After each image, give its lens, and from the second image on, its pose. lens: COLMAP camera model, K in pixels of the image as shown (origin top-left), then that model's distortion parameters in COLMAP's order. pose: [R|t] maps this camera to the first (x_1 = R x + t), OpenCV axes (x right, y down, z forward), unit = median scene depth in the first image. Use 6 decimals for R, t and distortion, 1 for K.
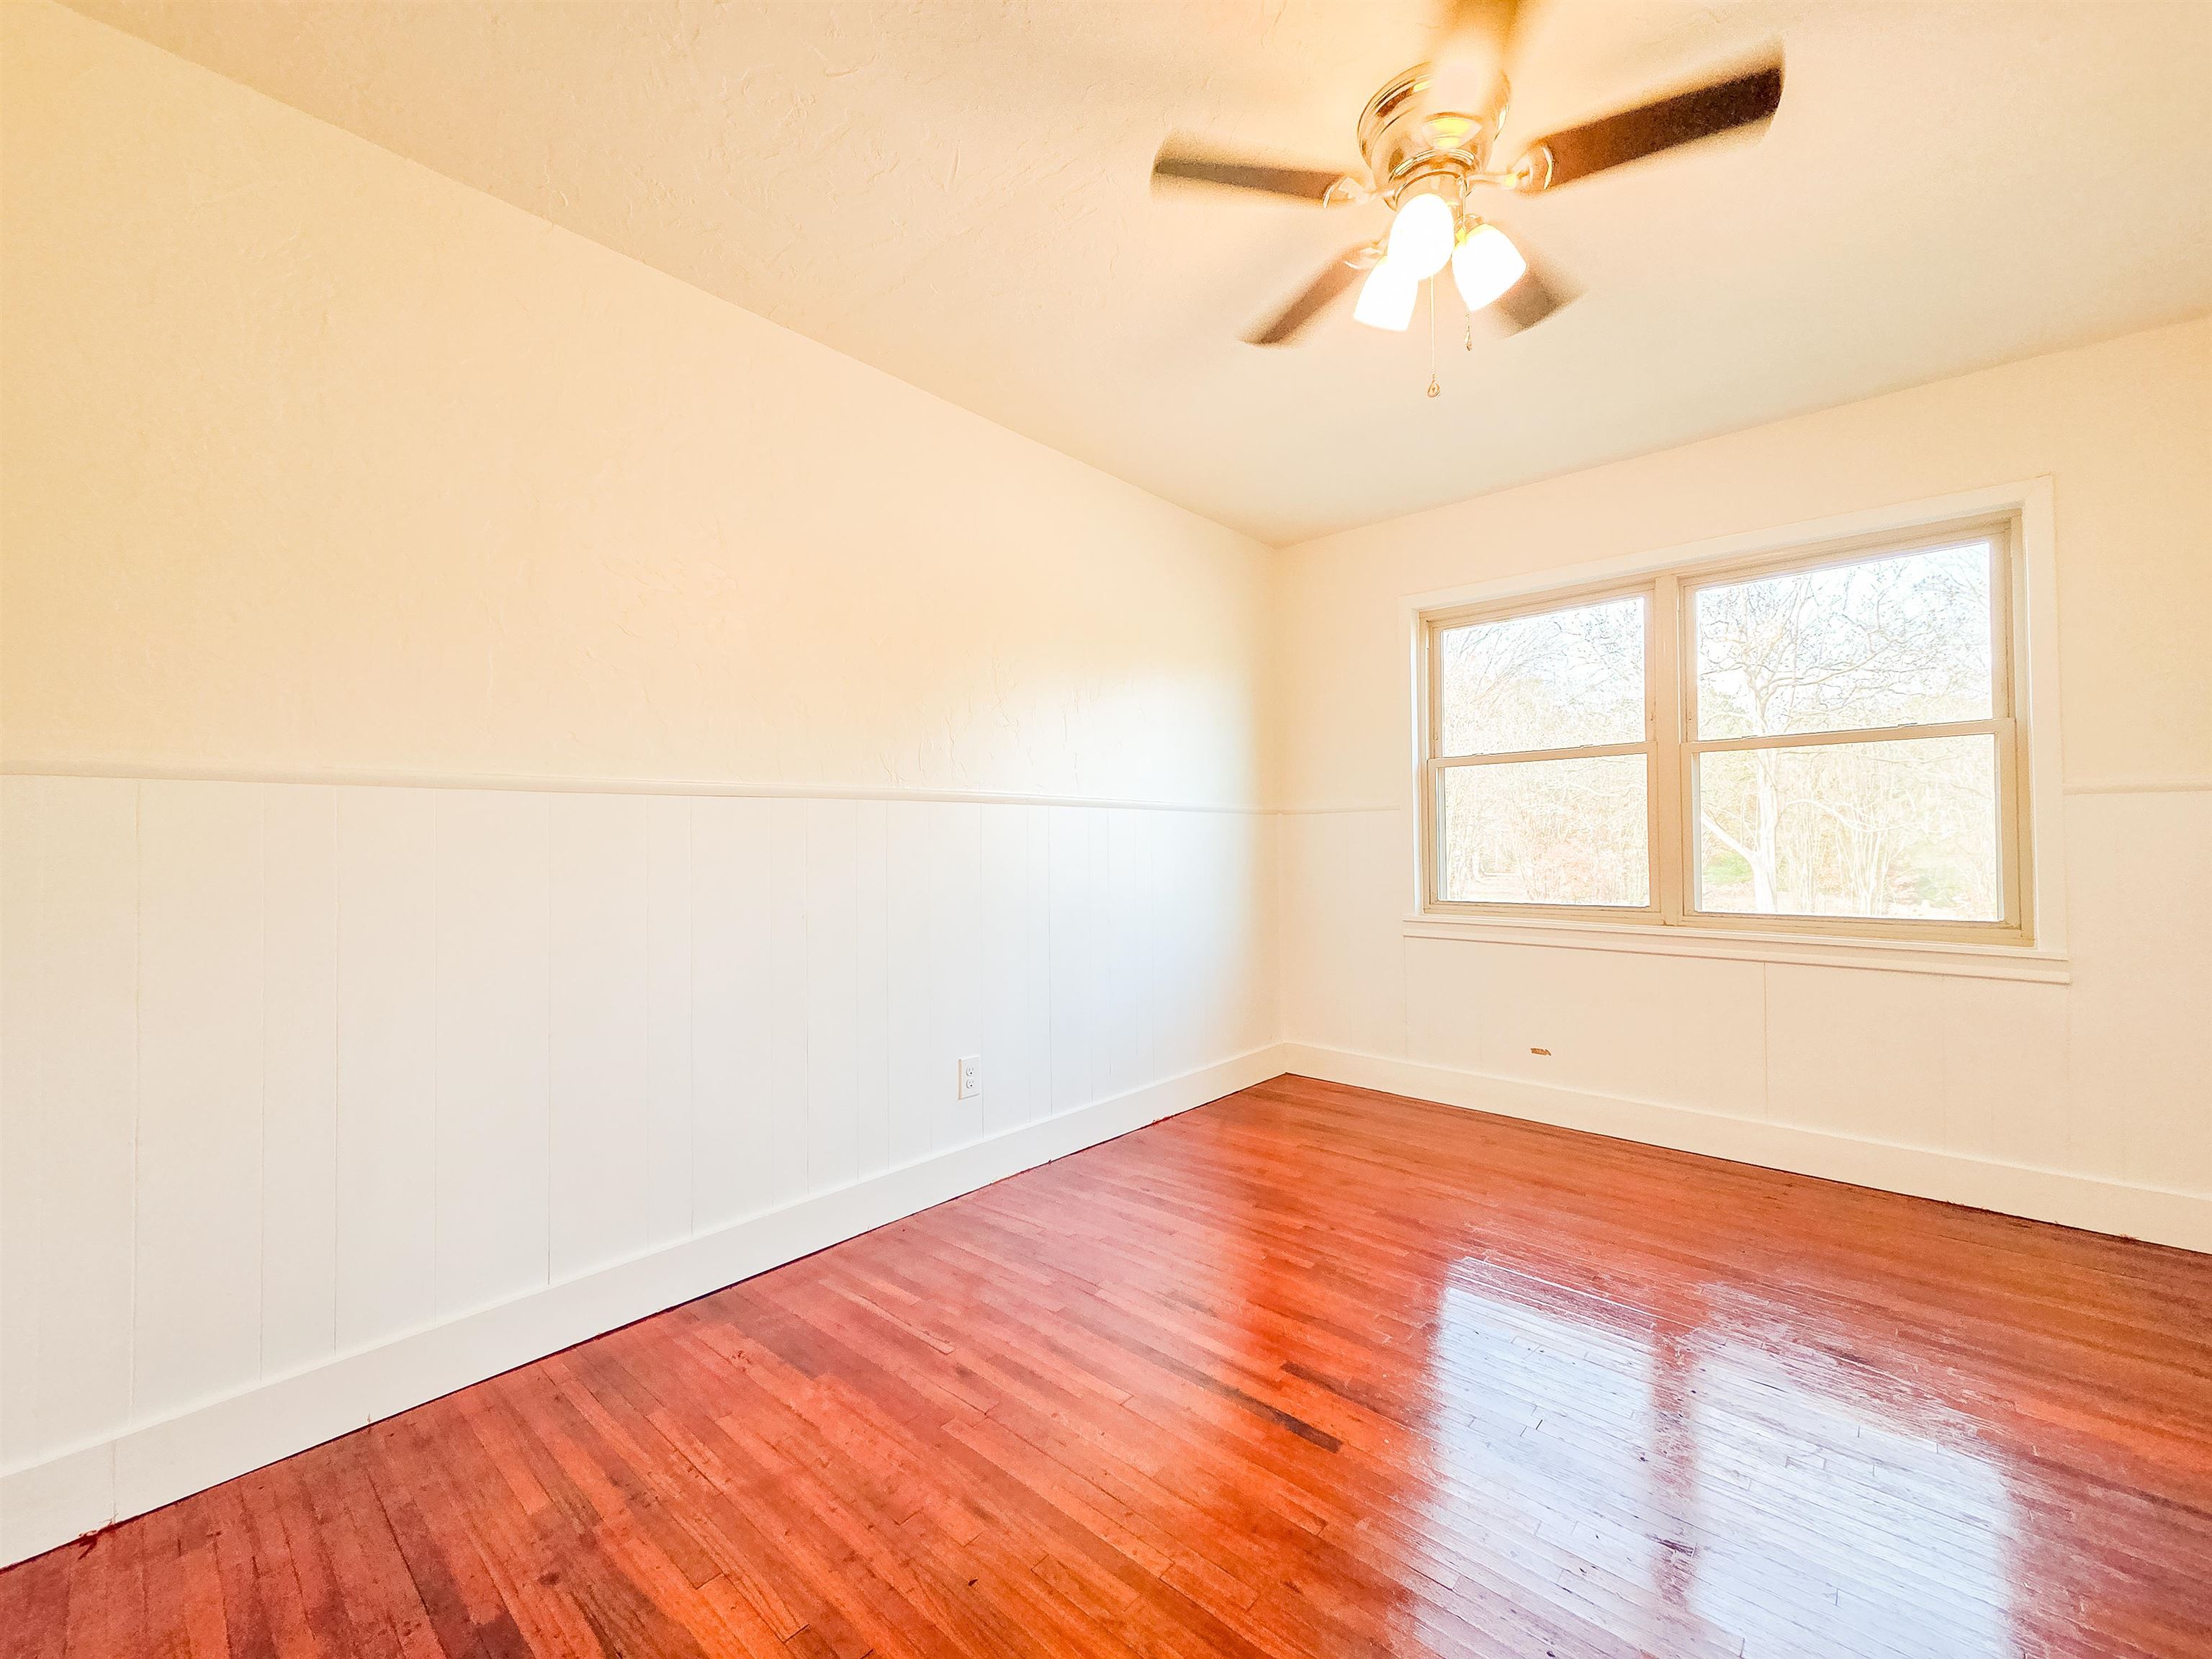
lens RADIAL K [[893.2, 0, 1104.2], [0, 893.2, 837.7], [0, 0, 1]] dist [0.001673, -0.000381]
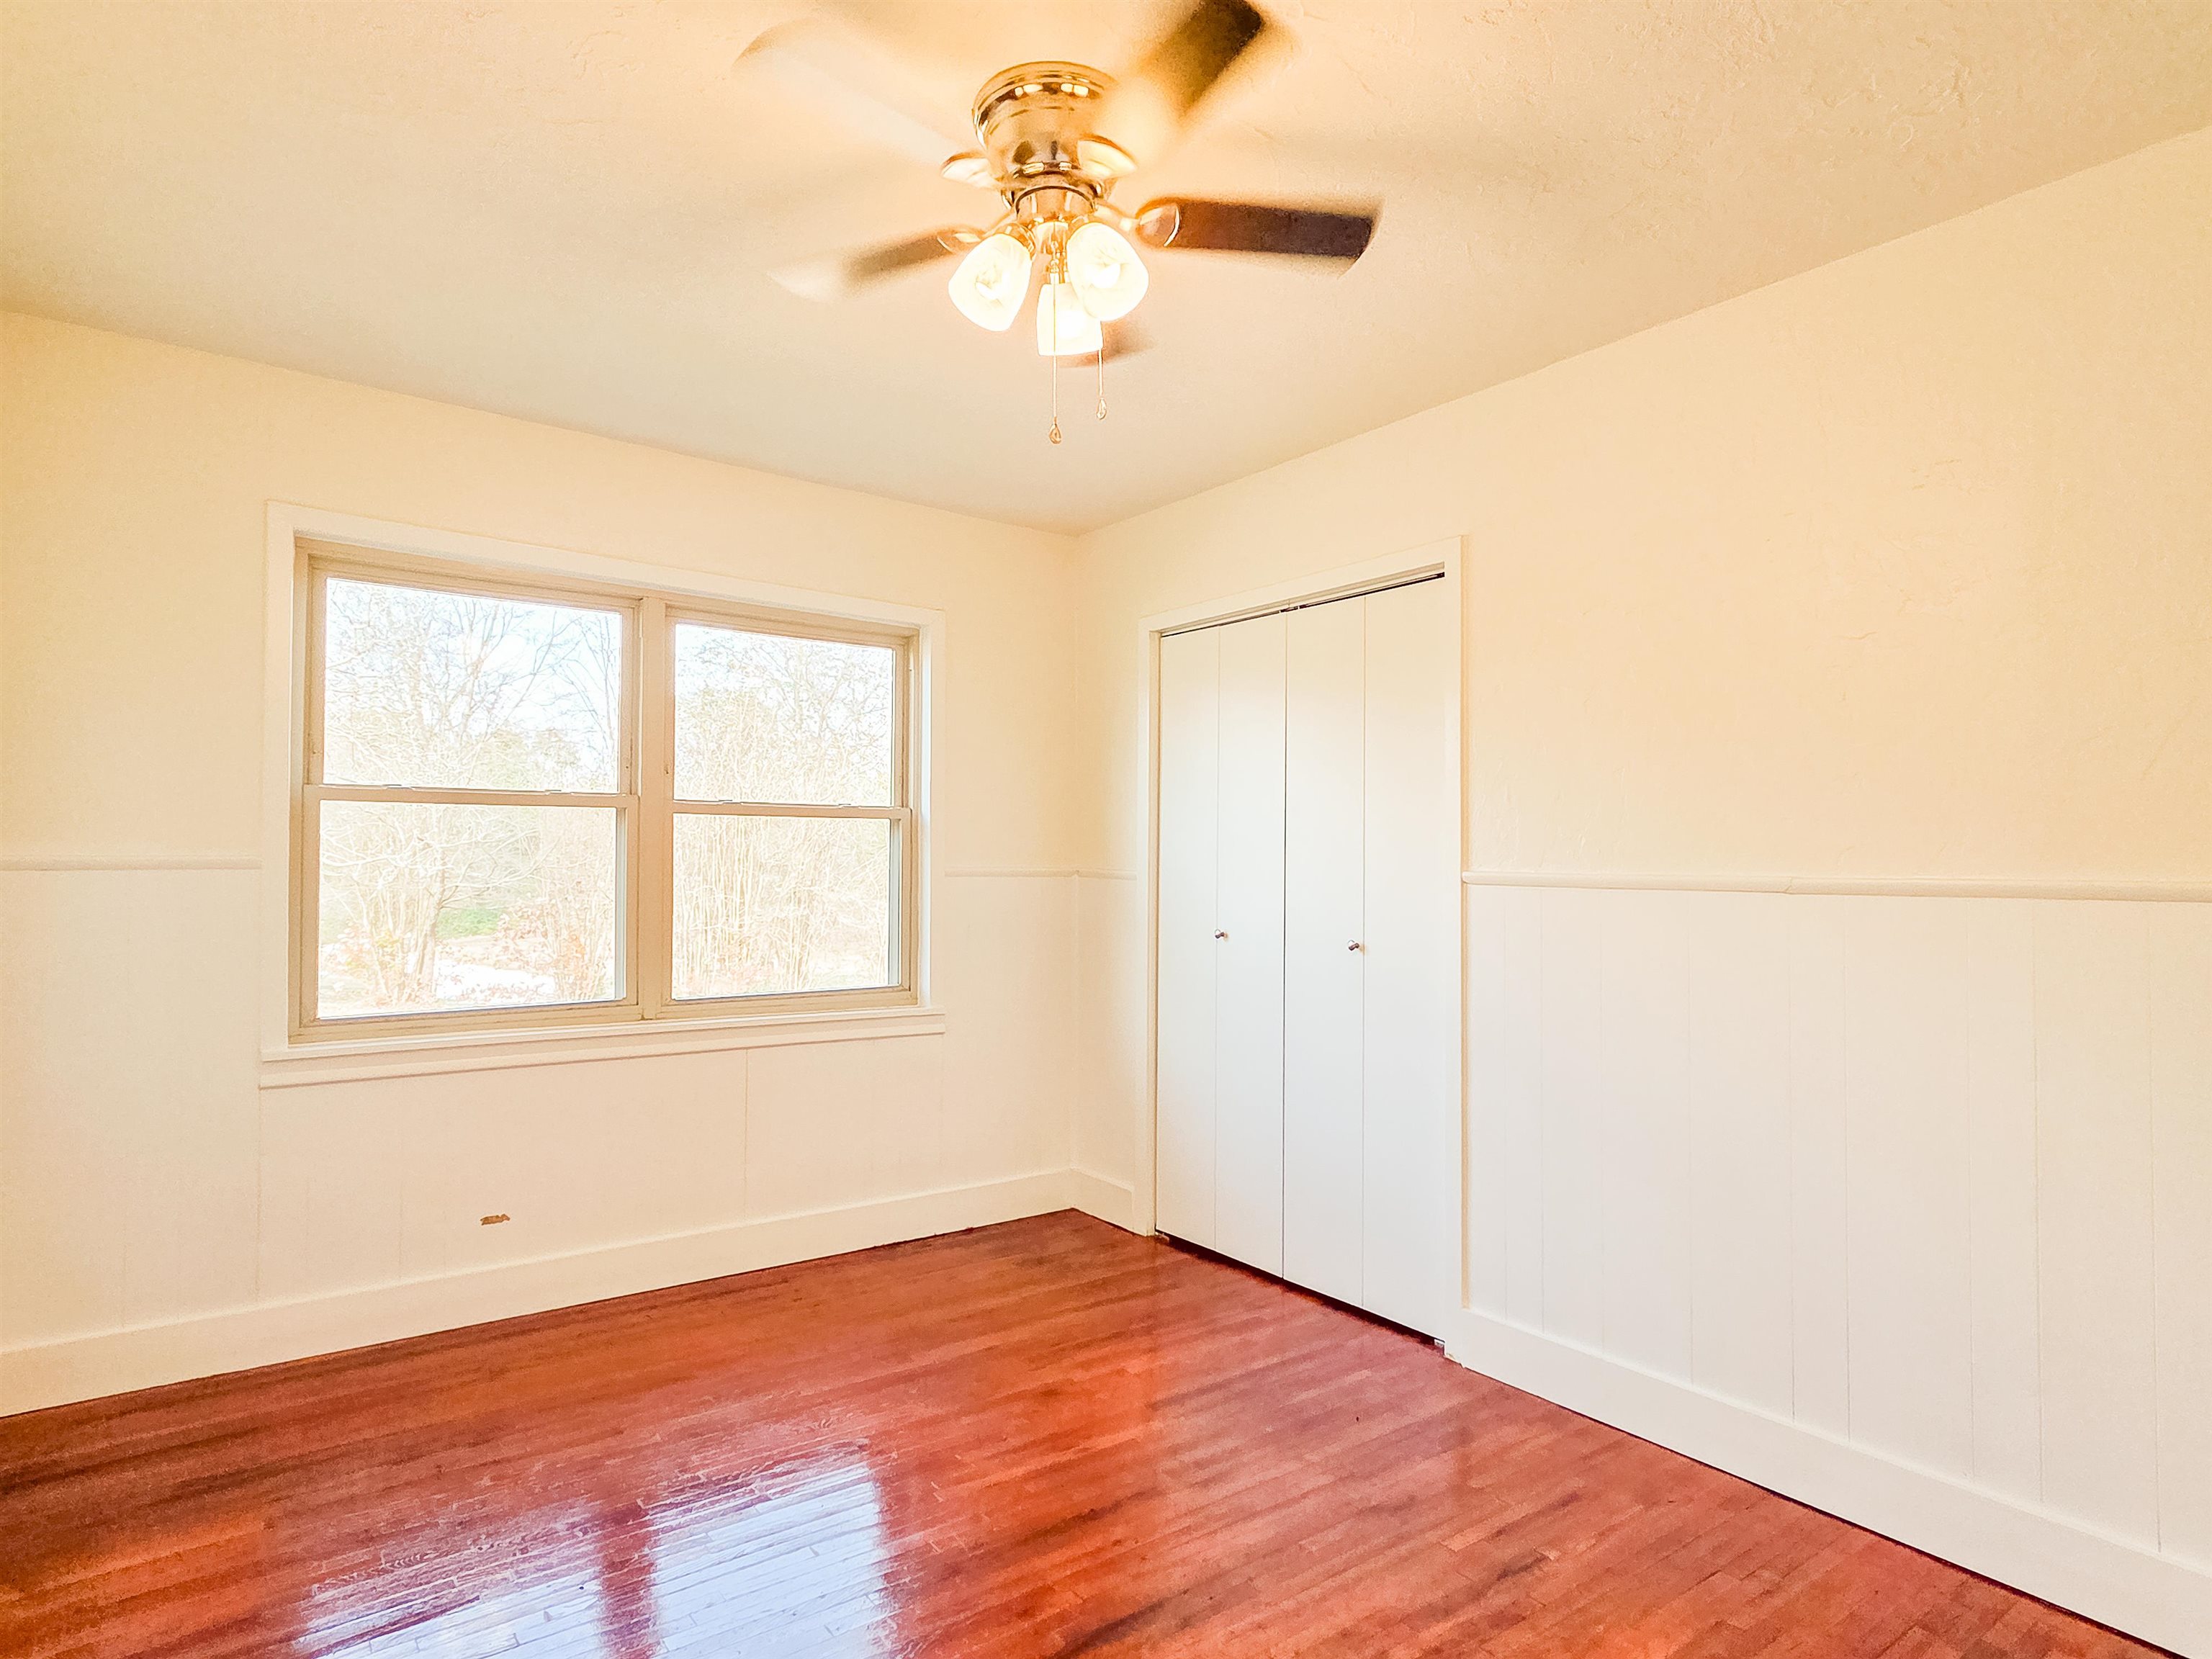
lens RADIAL K [[1191.7, 0, 1102.1], [0, 1191.7, 842.4], [0, 0, 1]] dist [0.006924, -0.001348]
pose [[0.198283, 0.029459, 0.979702, -0.392105], [-0.018967, 0.999476, -0.026214, -0.047218], [-0.979961, -0.013384, 0.198737, 0.390755]]
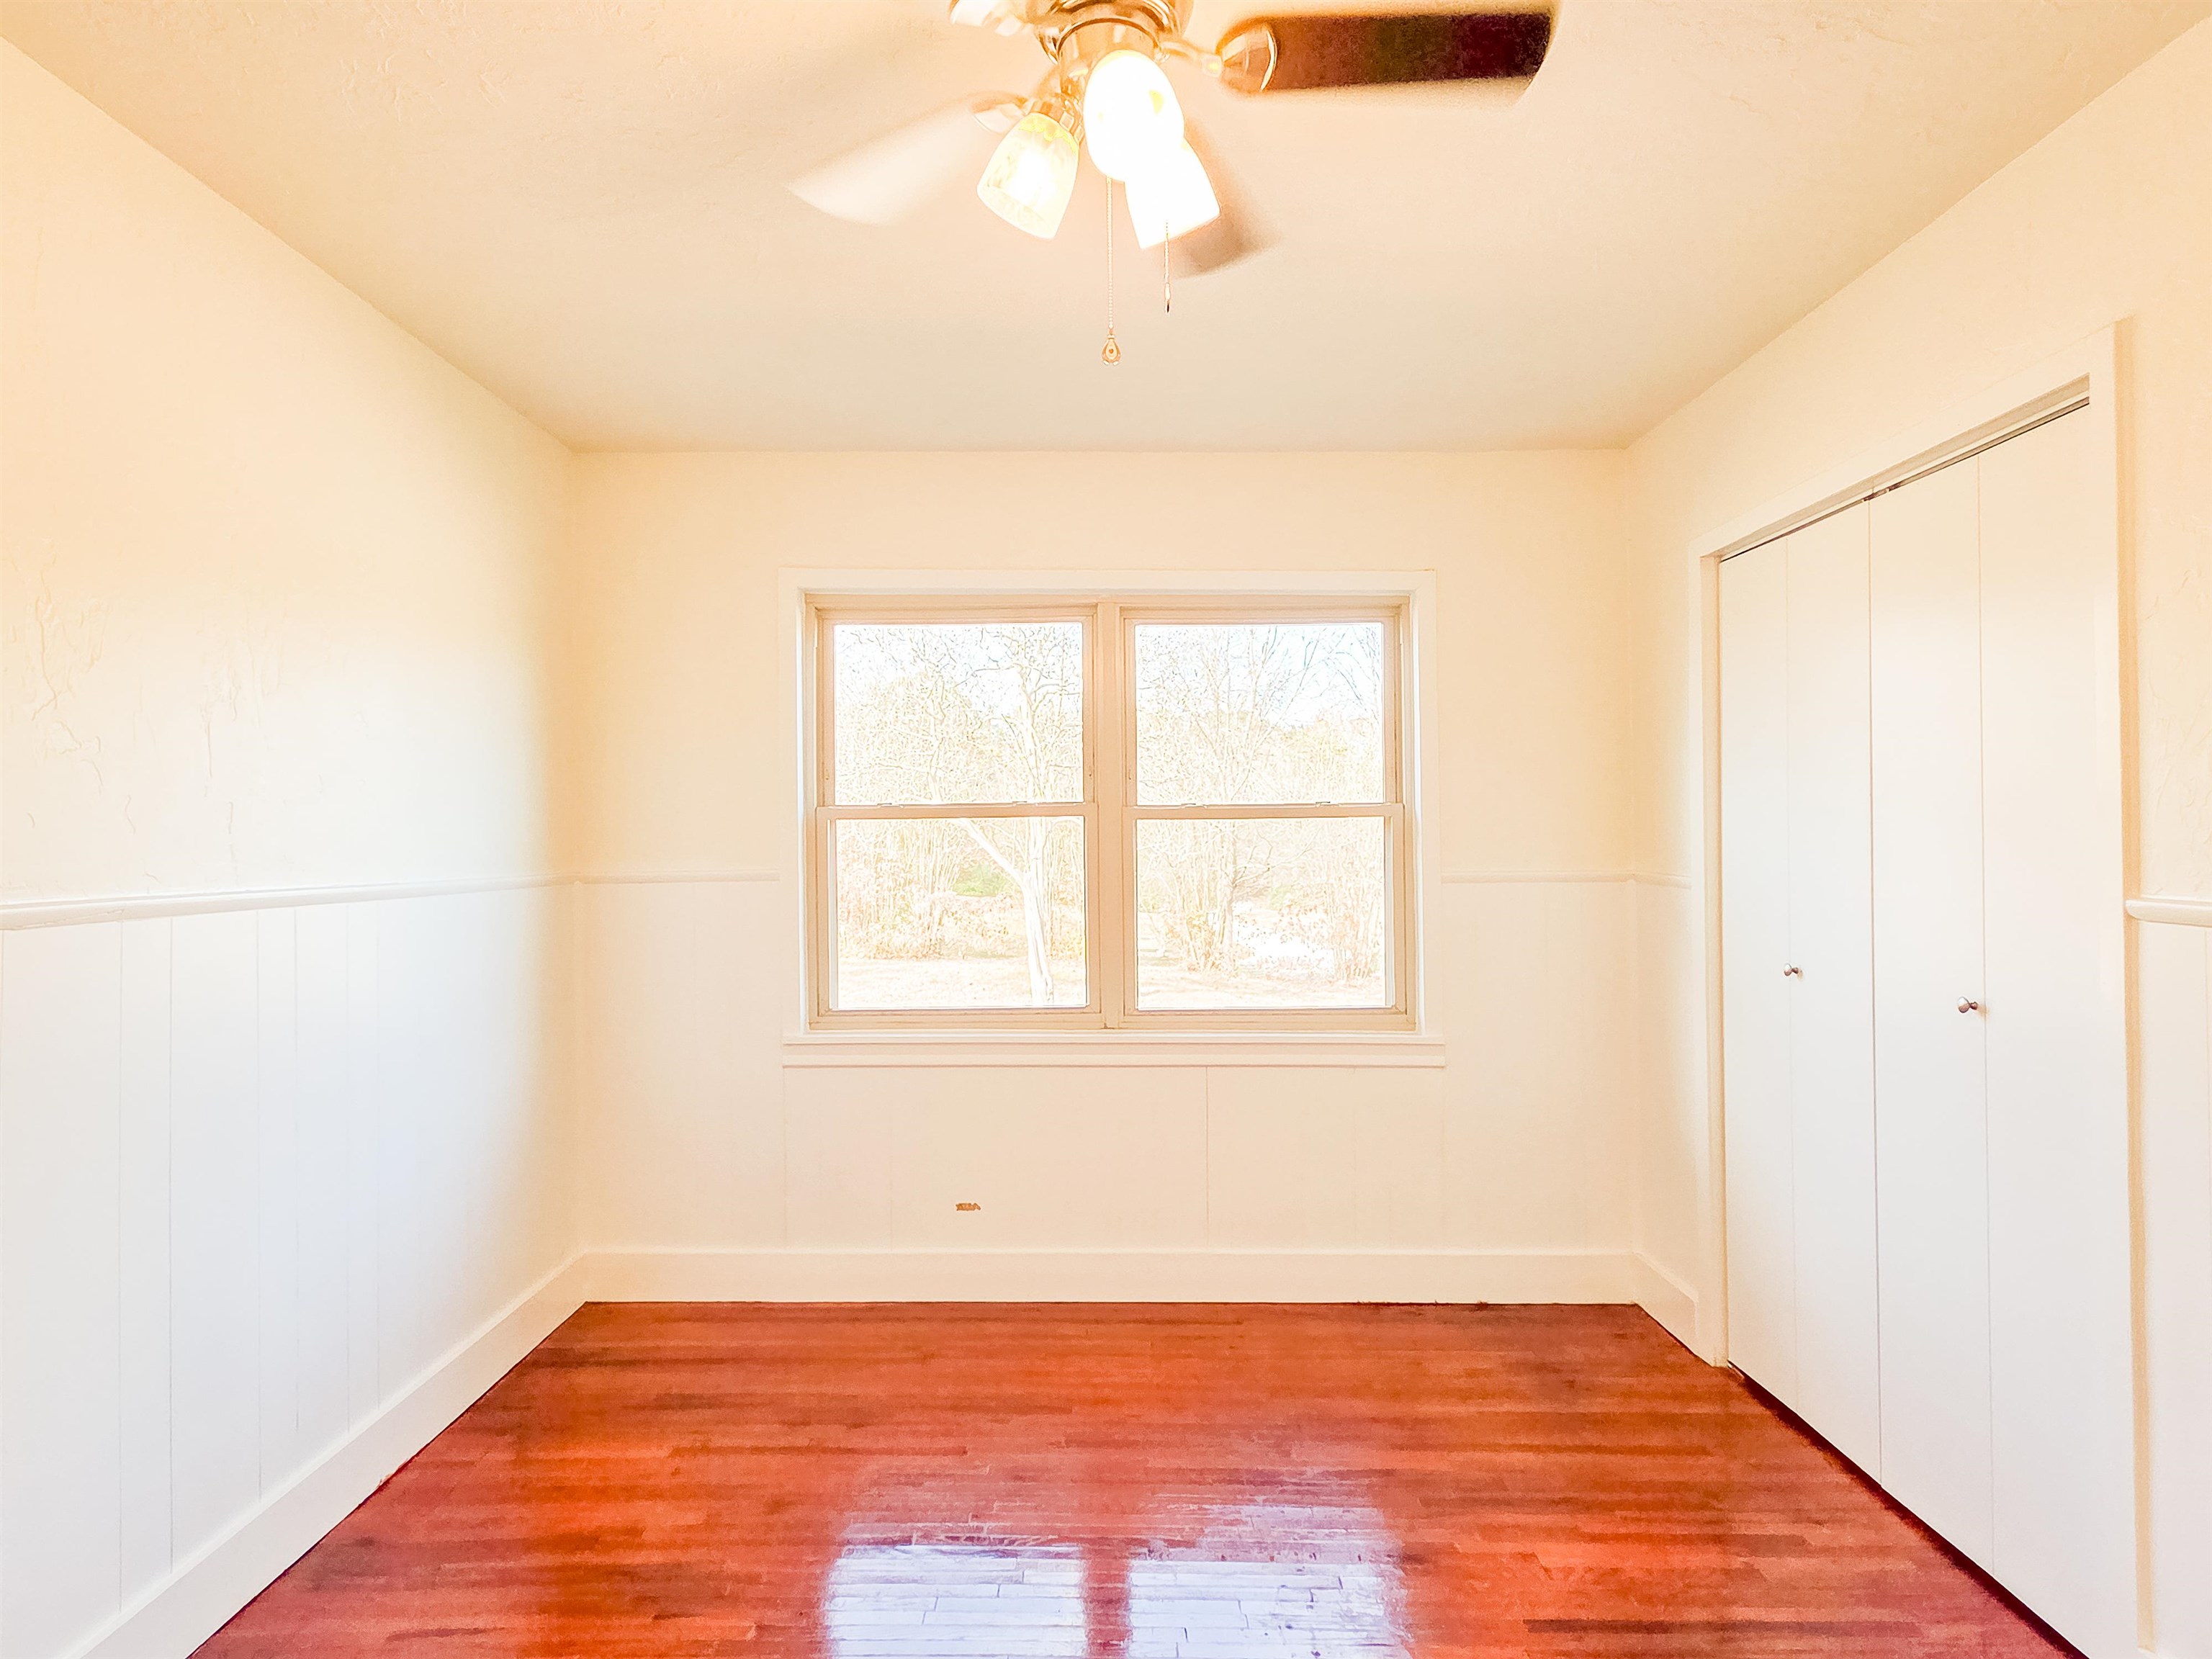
lens RADIAL K [[1203.1, 0, 1102.1], [0, 1203.1, 835.9], [0, 0, 1]] dist [0.010651, -0.002319]
pose [[0.743739, 0.009378, 0.668404, -0.121184], [-0.008204, 0.999954, -0.004901, -0.077491], [-0.668420, -0.001838, 0.743782, 0.191061]]
